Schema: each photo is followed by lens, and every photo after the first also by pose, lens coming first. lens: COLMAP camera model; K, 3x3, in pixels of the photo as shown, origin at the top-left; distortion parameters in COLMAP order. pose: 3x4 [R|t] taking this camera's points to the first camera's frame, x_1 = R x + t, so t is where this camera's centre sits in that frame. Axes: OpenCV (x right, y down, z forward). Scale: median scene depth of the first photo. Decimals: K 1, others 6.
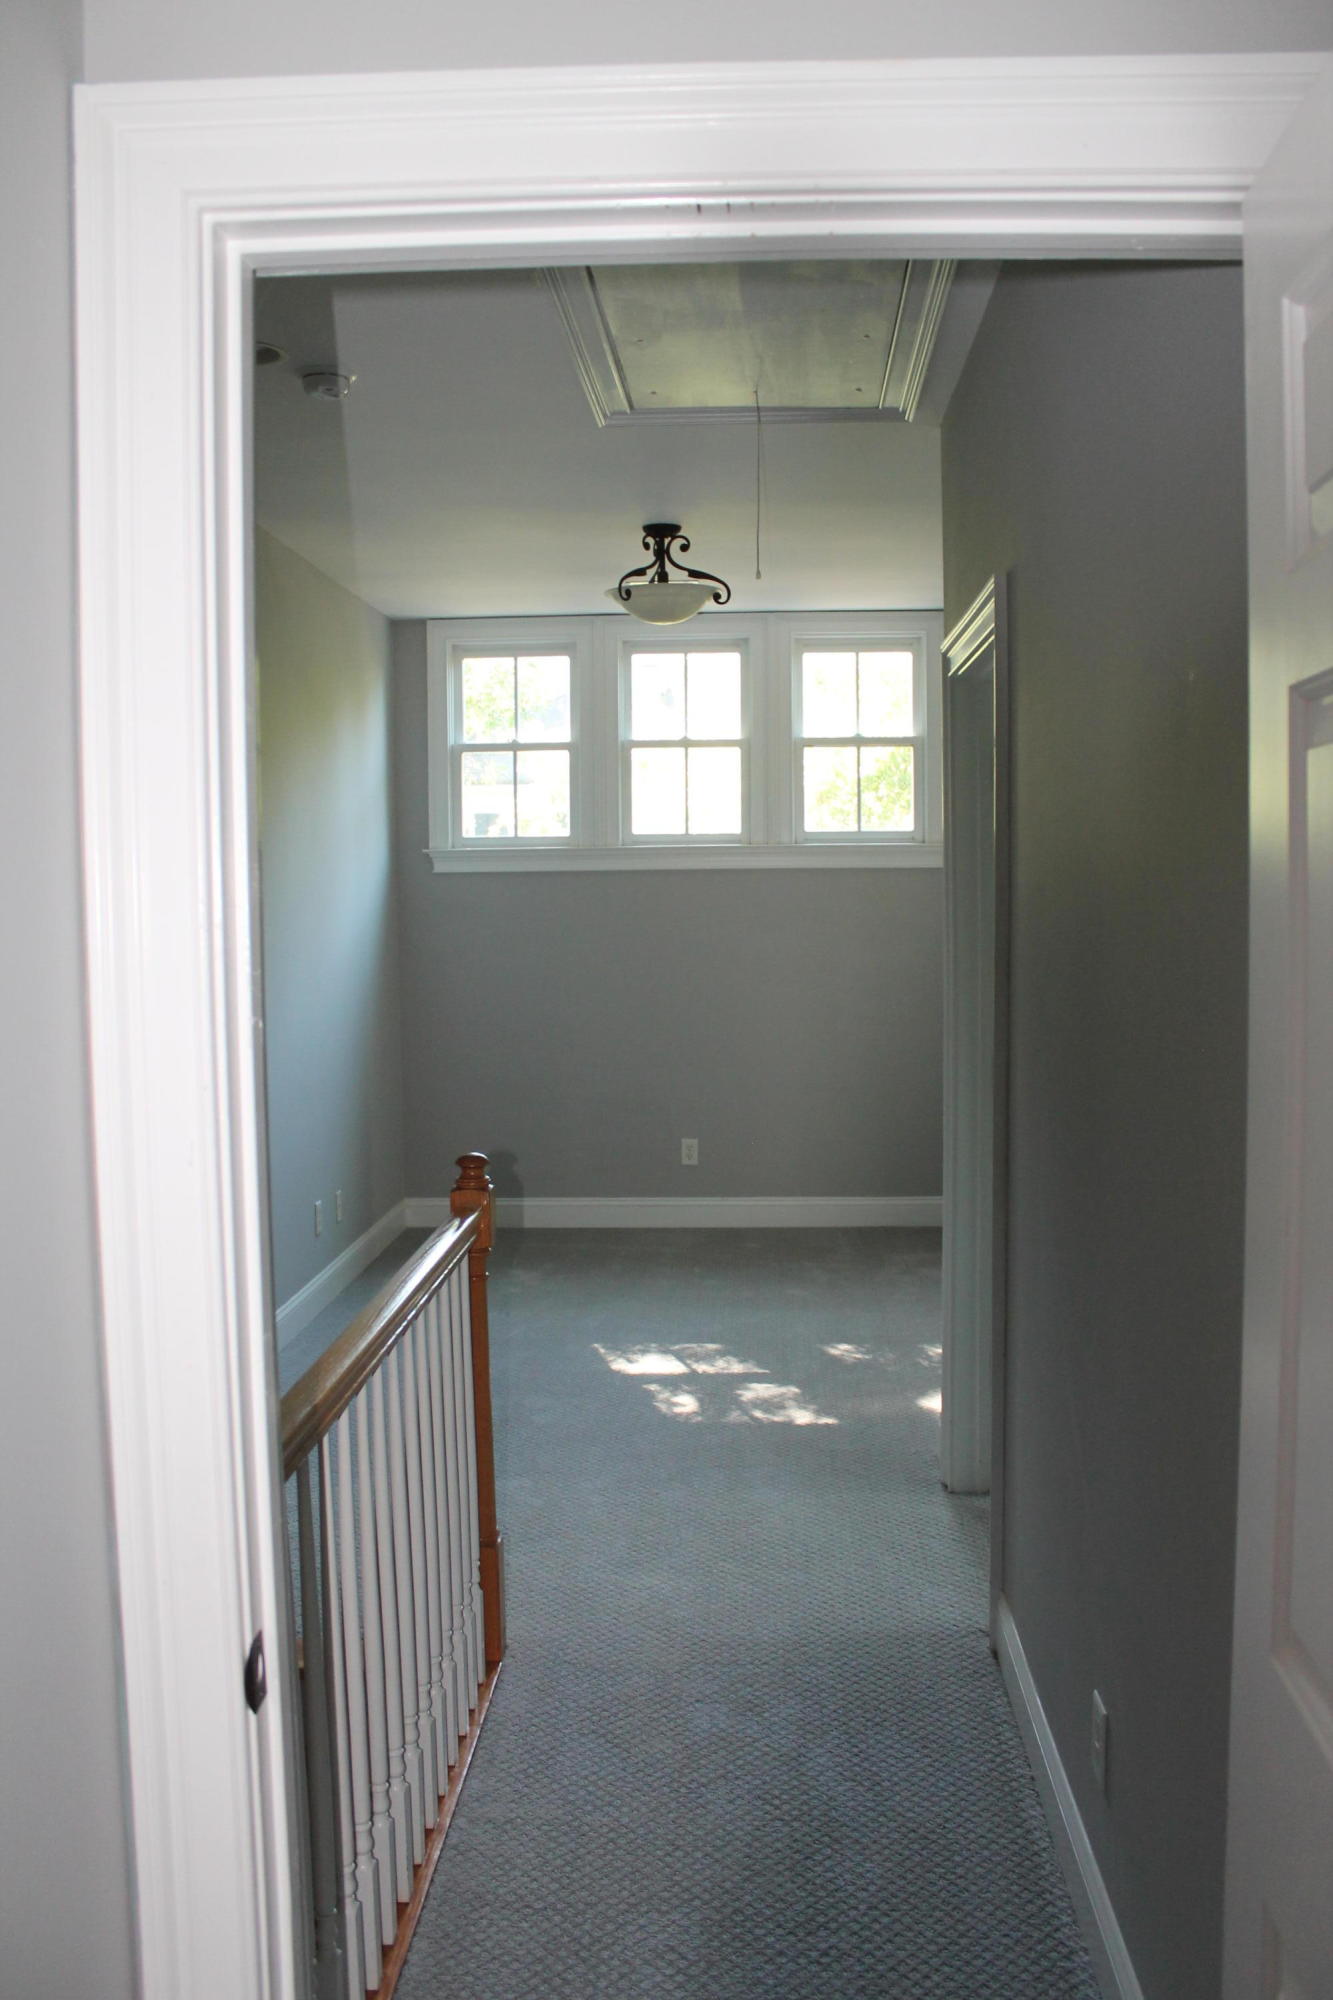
lens RADIAL K [[1684.5, 0, 662.2], [0, 1684.5, 996.1], [0, 0, 1]] dist [-0.153336, 0.111944]
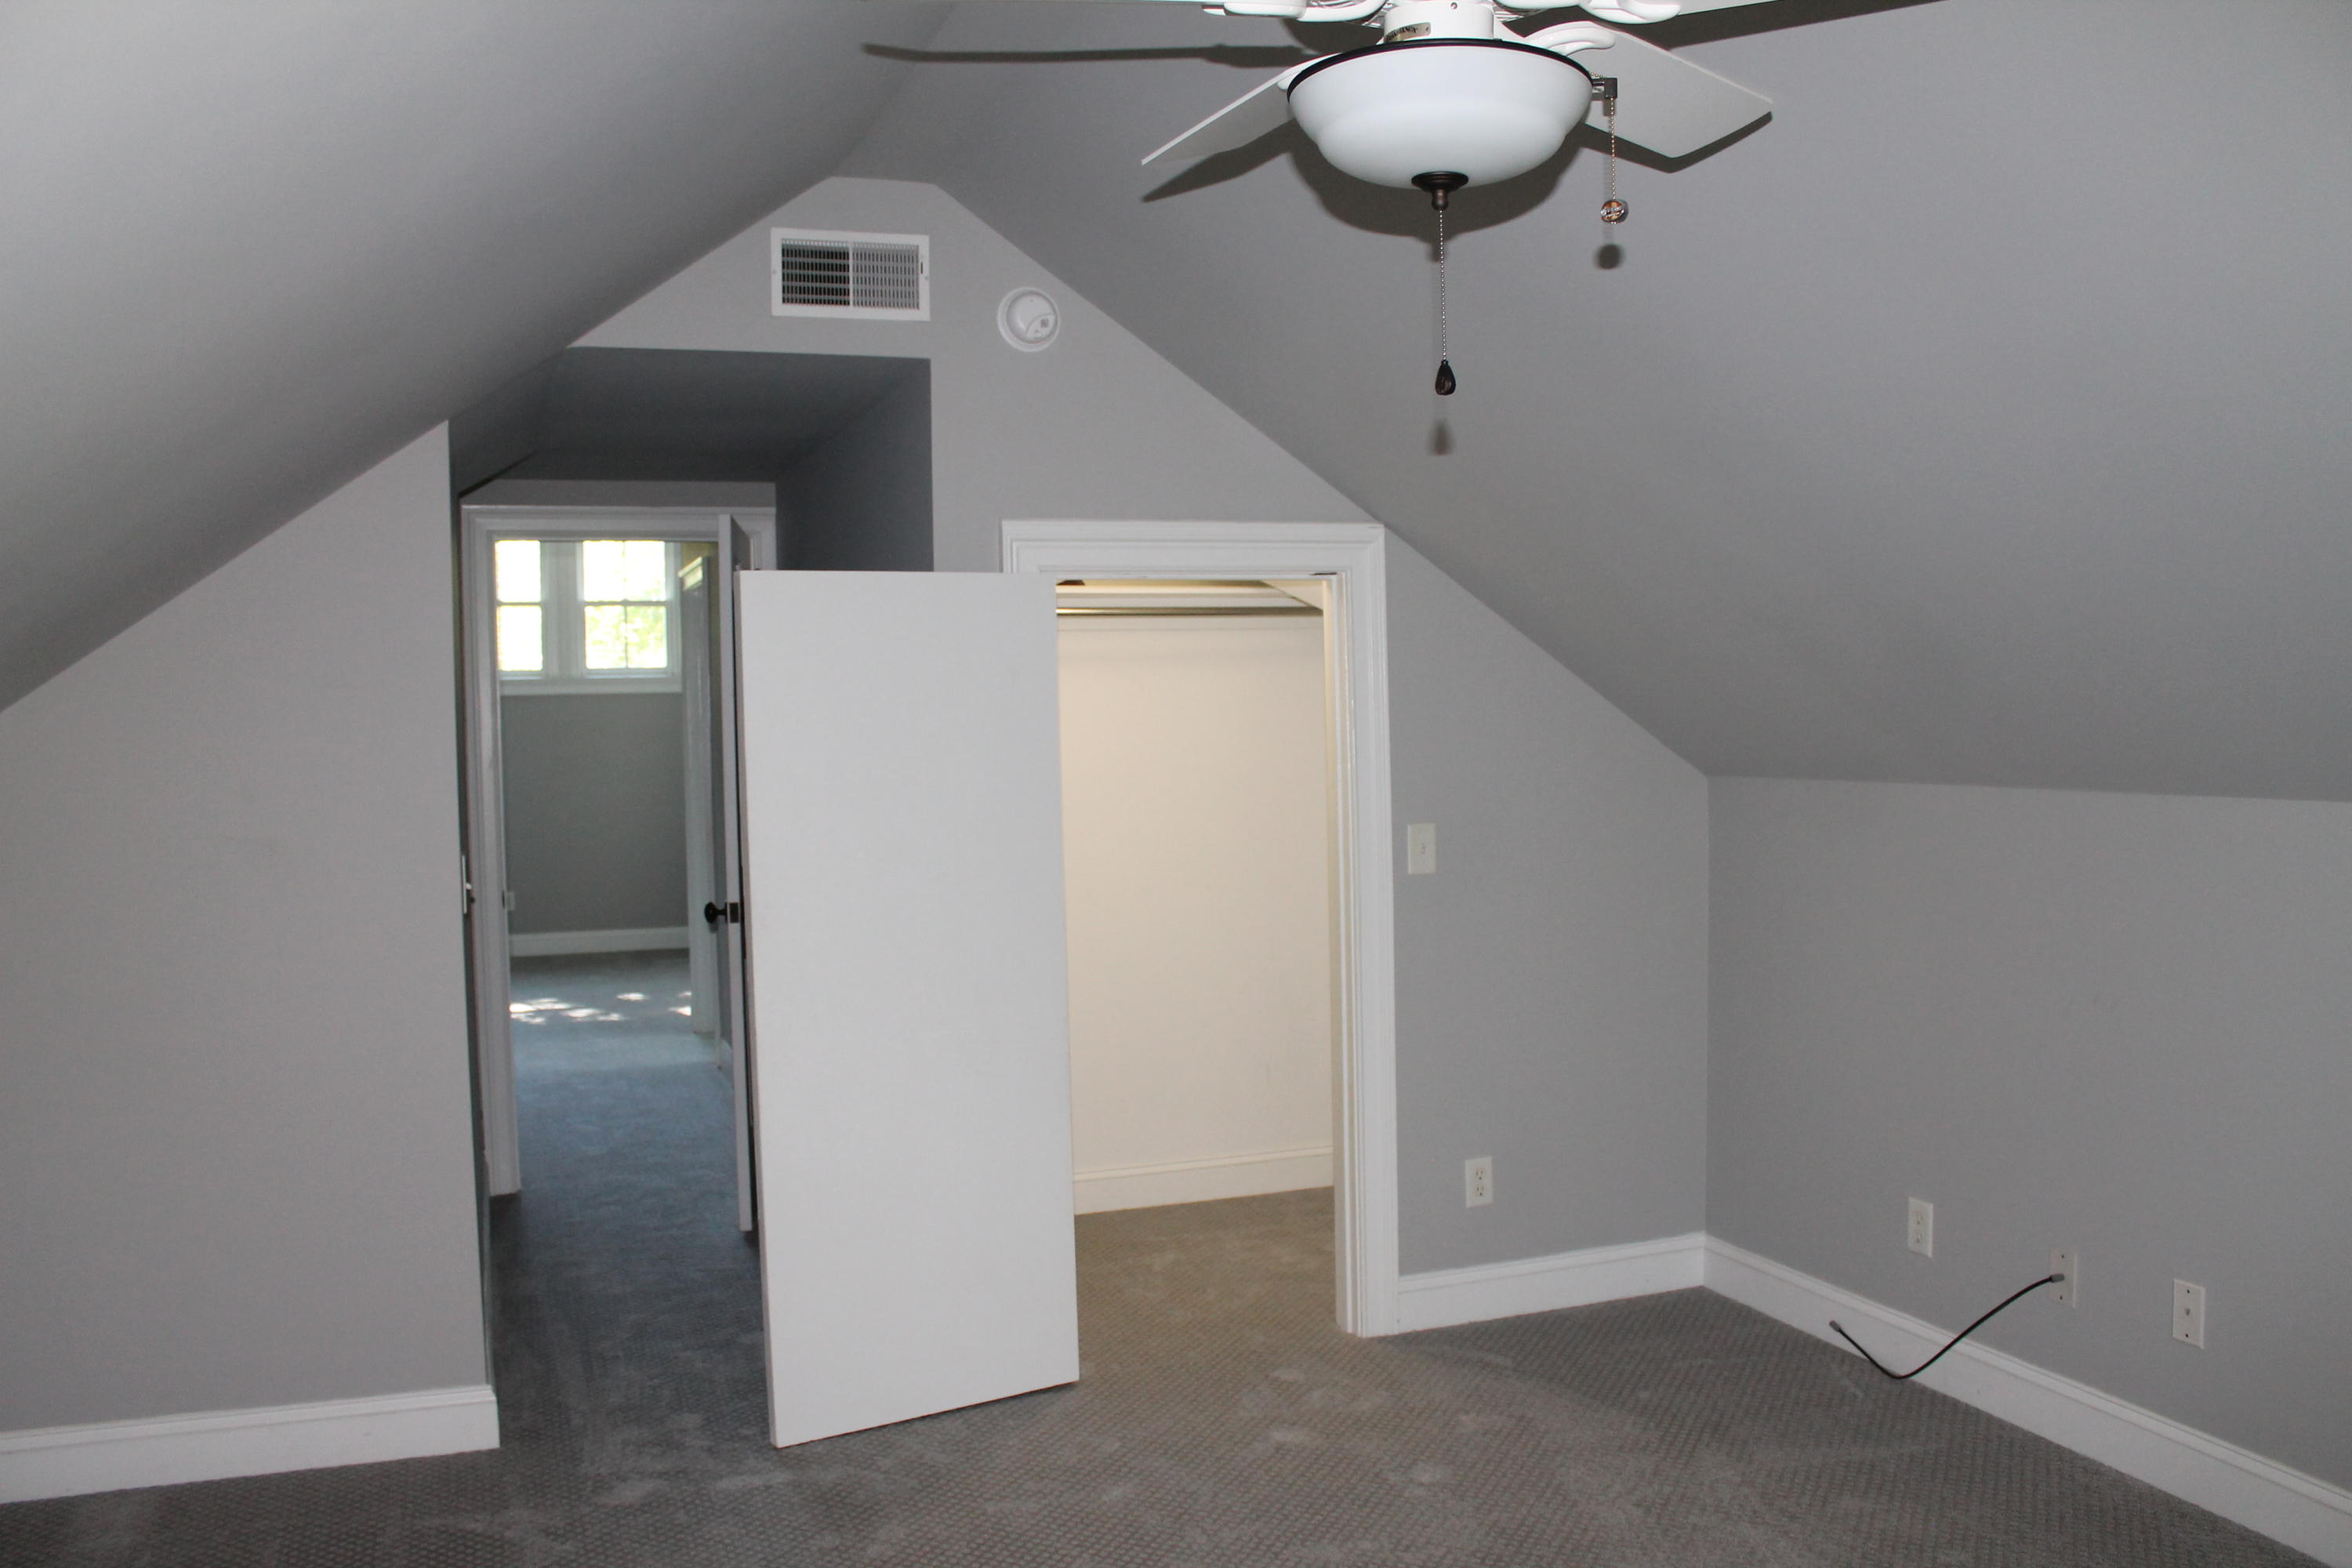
lens RADIAL K [[1980.9, 0, 1170.4], [0, 1980.9, 787.6], [0, 0, 1]] dist [-0.153336, 0.111944]
pose [[0.921015, -0.014607, 0.389253, -0.135697], [0.028909, 0.999104, -0.030910, 0.086456], [-0.388453, 0.039721, 0.920612, -0.899157]]
